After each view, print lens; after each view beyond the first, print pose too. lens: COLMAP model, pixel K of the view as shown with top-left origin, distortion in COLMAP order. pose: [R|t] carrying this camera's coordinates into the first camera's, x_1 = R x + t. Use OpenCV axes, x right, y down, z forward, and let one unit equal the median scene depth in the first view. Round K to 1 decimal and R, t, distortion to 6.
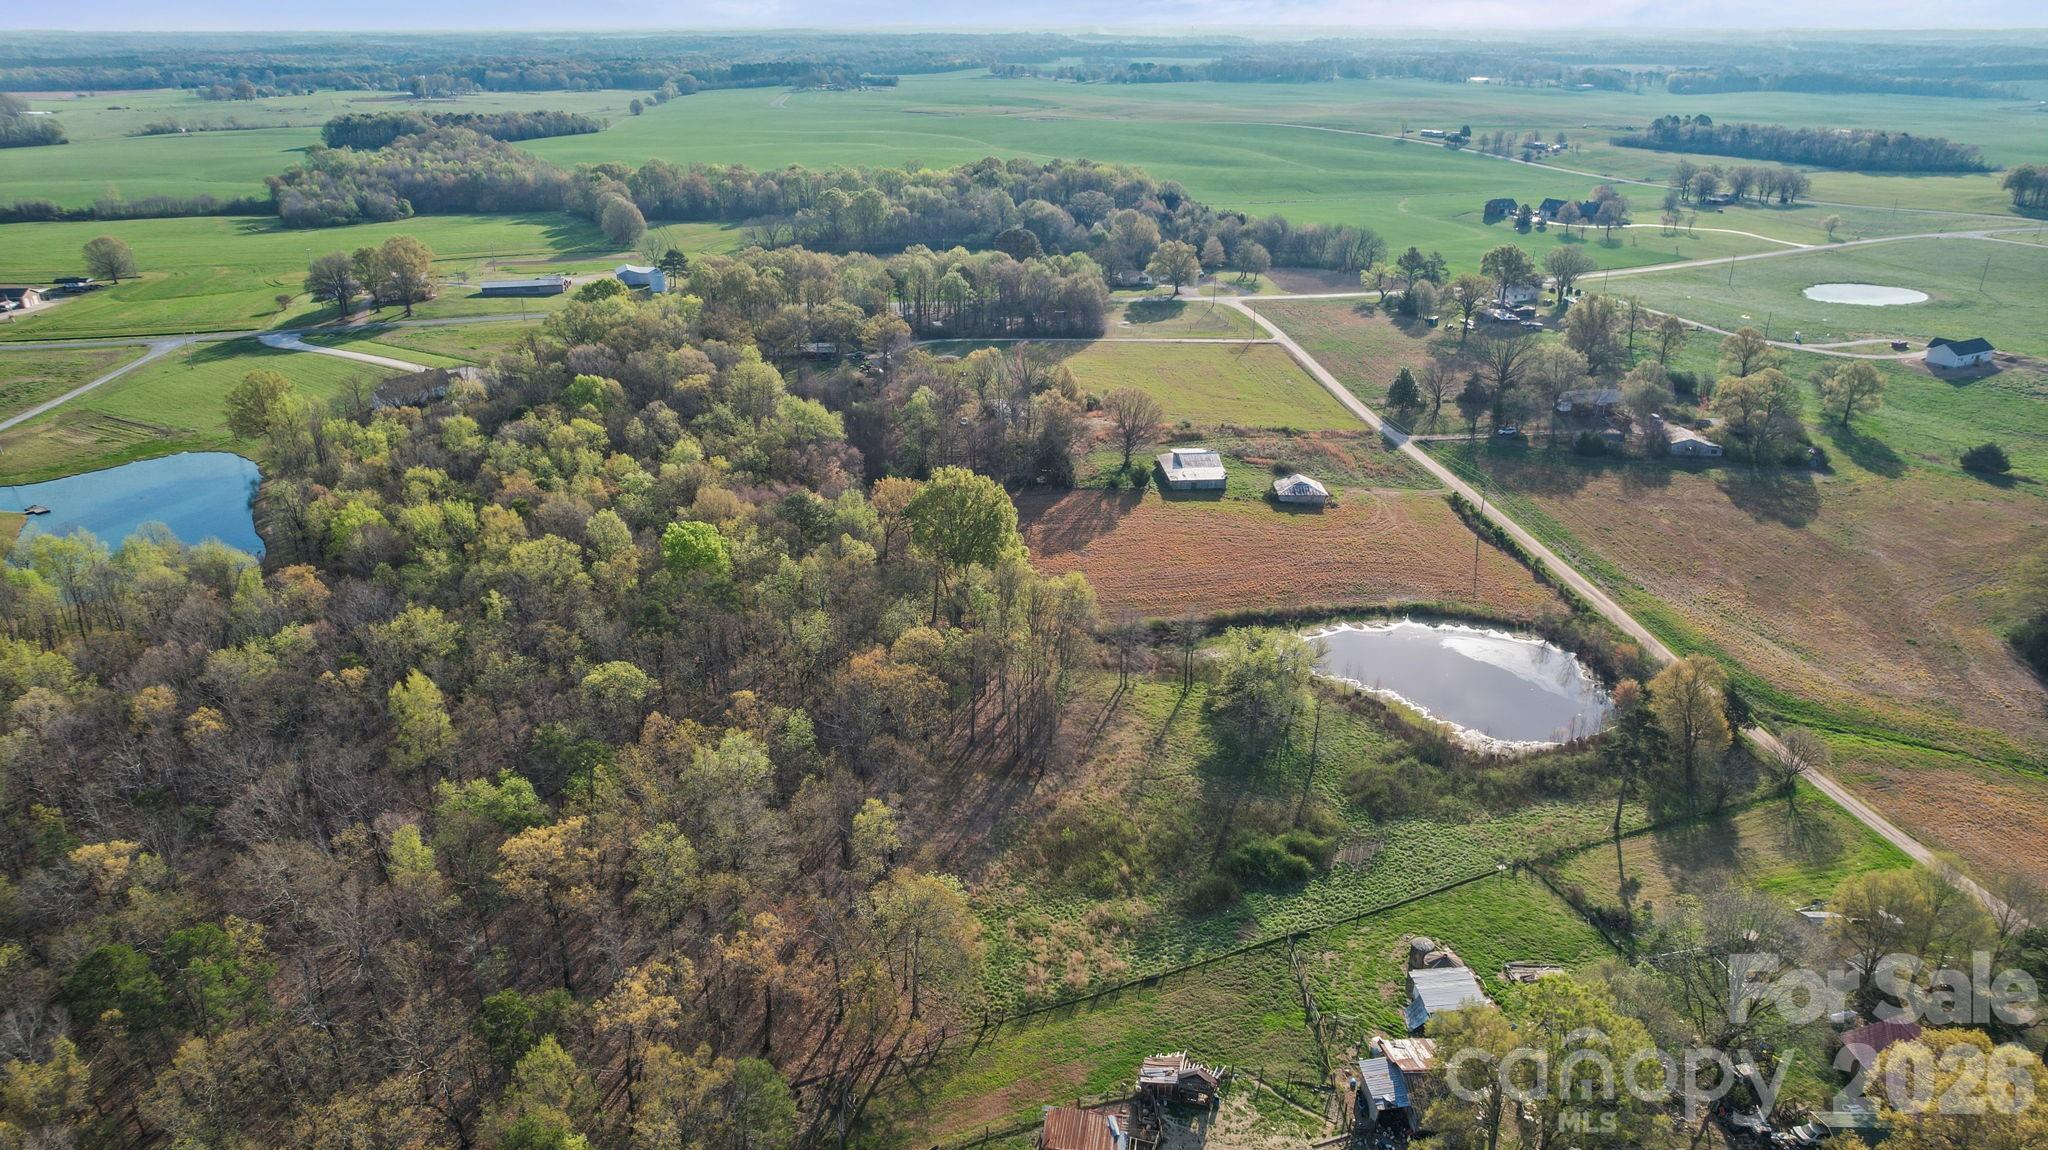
lens RADIAL K [[1345.3, 0, 1024.0], [0, 1345.3, 575.0], [0, 0, 1]] dist [-0.080532, 0.077188]
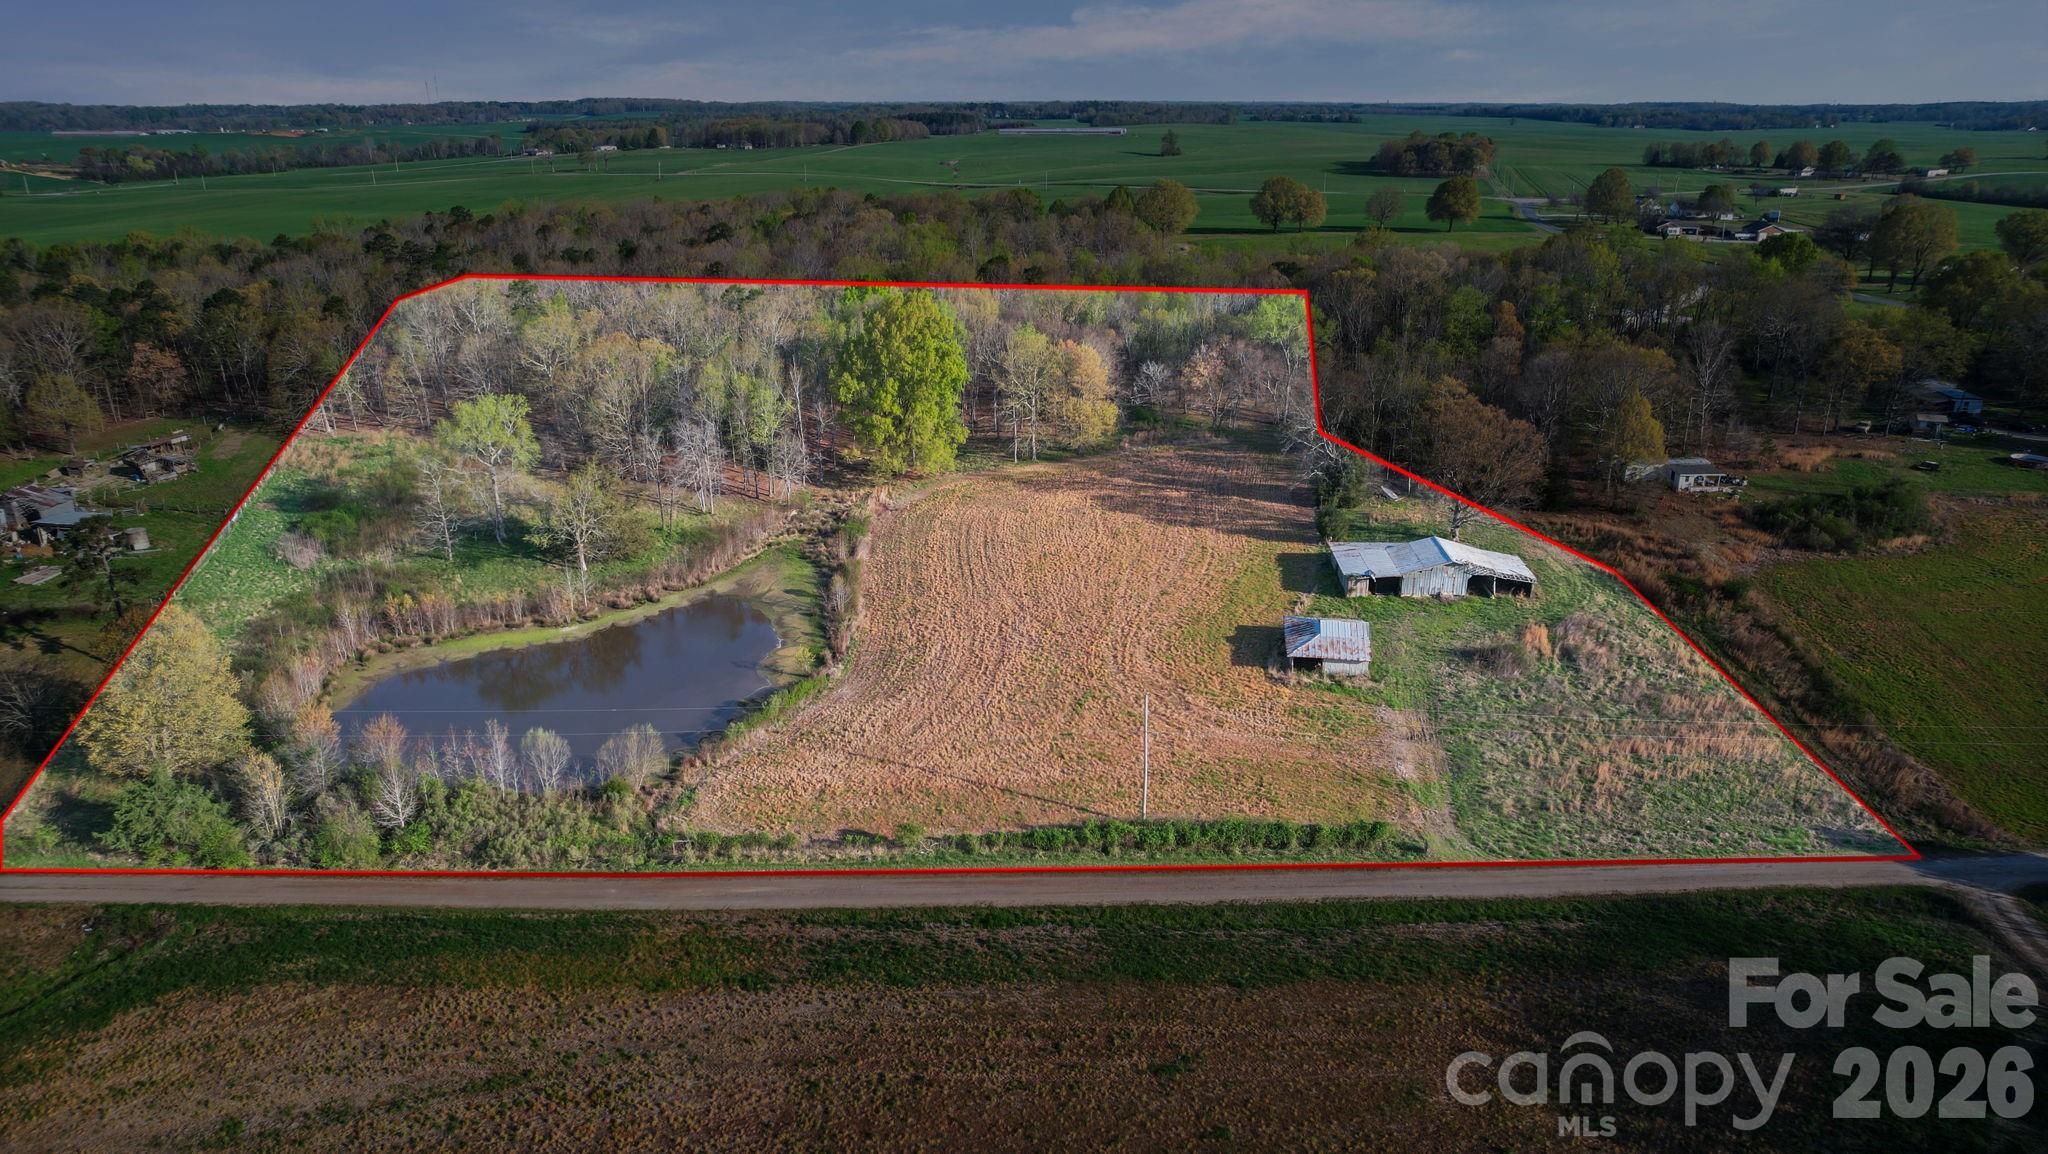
lens RADIAL K [[1318.6, 0, 1027.6], [0, 1318.6, 588.7], [0, 0, 1]] dist [-0.083407, 0.081127]
pose [[-0.153381, 0.350116, -0.924063, 0.429280], [-0.381804, 0.841510, 0.382211, -0.144025], [0.911427, 0.411435, 0.004604, 0.587703]]
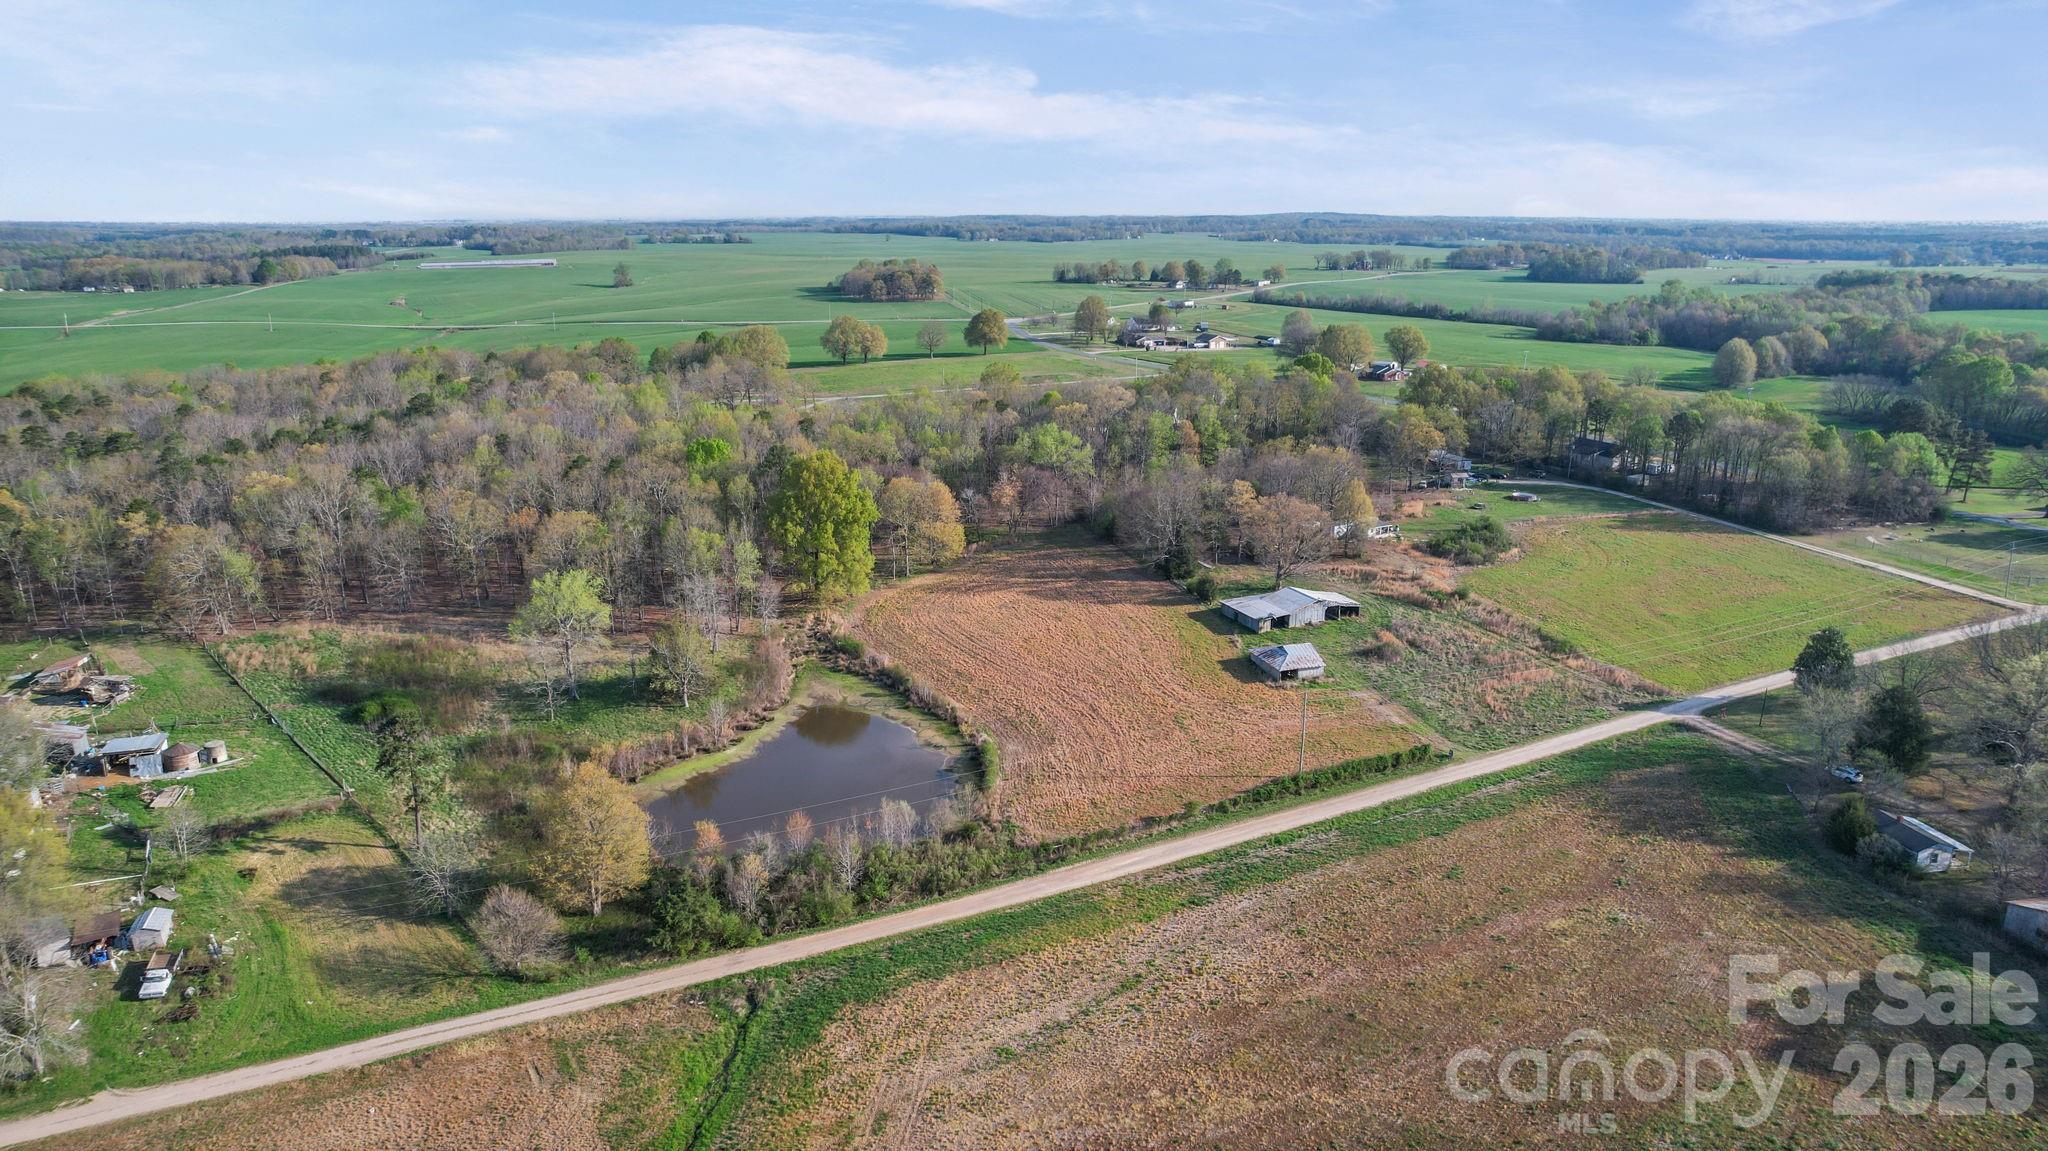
lens RADIAL K [[1318.6, 0, 1027.6], [0, 1318.6, 587.2], [0, 0, 1]] dist [-0.083407, 0.081127]
pose [[0.313385, 0.264102, -0.912162, 0.531876], [-0.367702, 0.919366, 0.139859, -0.097568], [0.875548, 0.291574, 0.385227, 0.386544]]
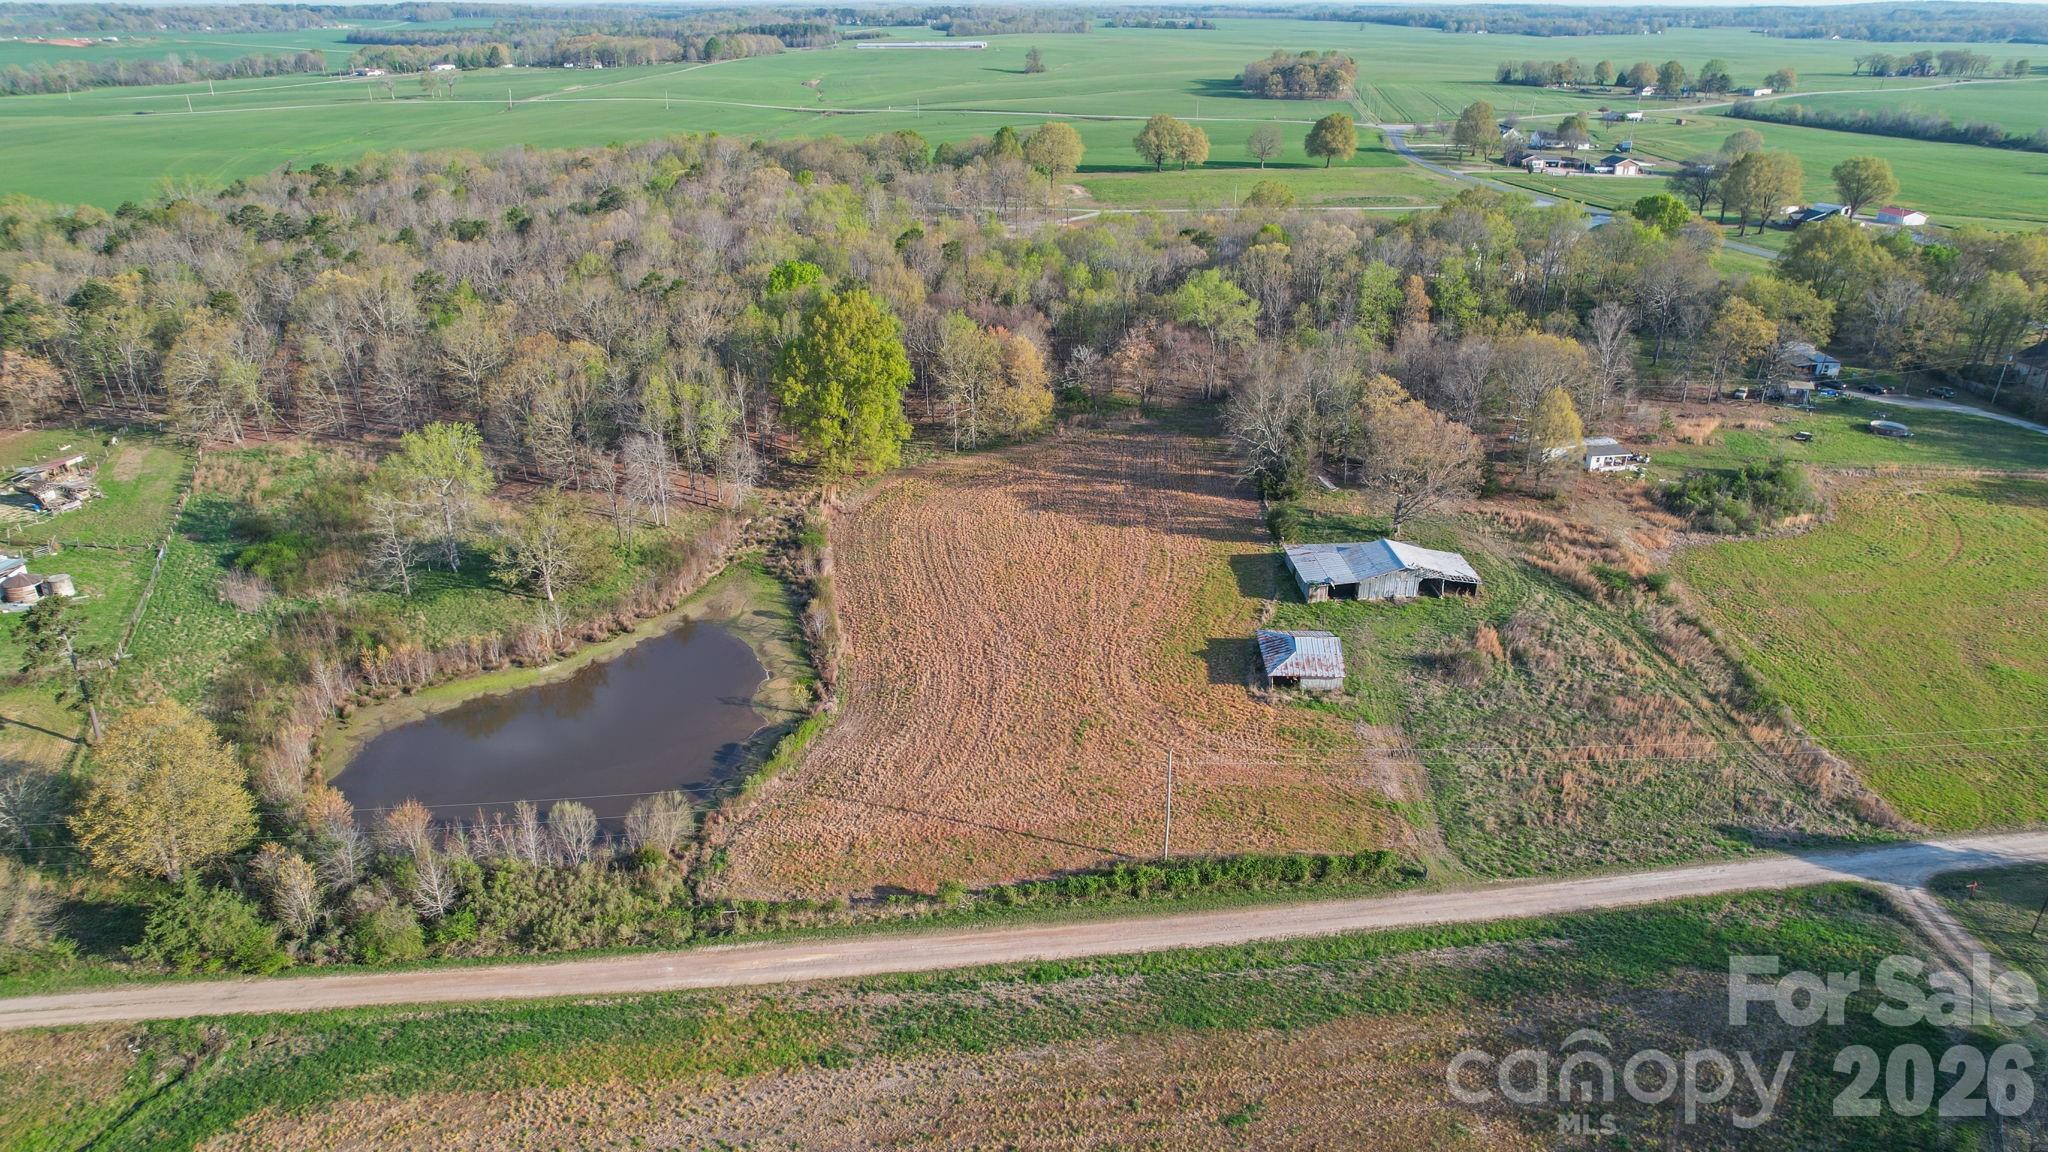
lens RADIAL K [[1313.2, 0, 1033.7], [0, 1313.2, 578.8], [0, 0, 1]] dist [-0.083525, 0.079278]
pose [[-0.040021, 0.412346, -0.910148, 0.429860], [-0.388338, 0.832851, 0.394403, -0.161722], [0.920648, 0.369229, 0.126798, 0.548193]]
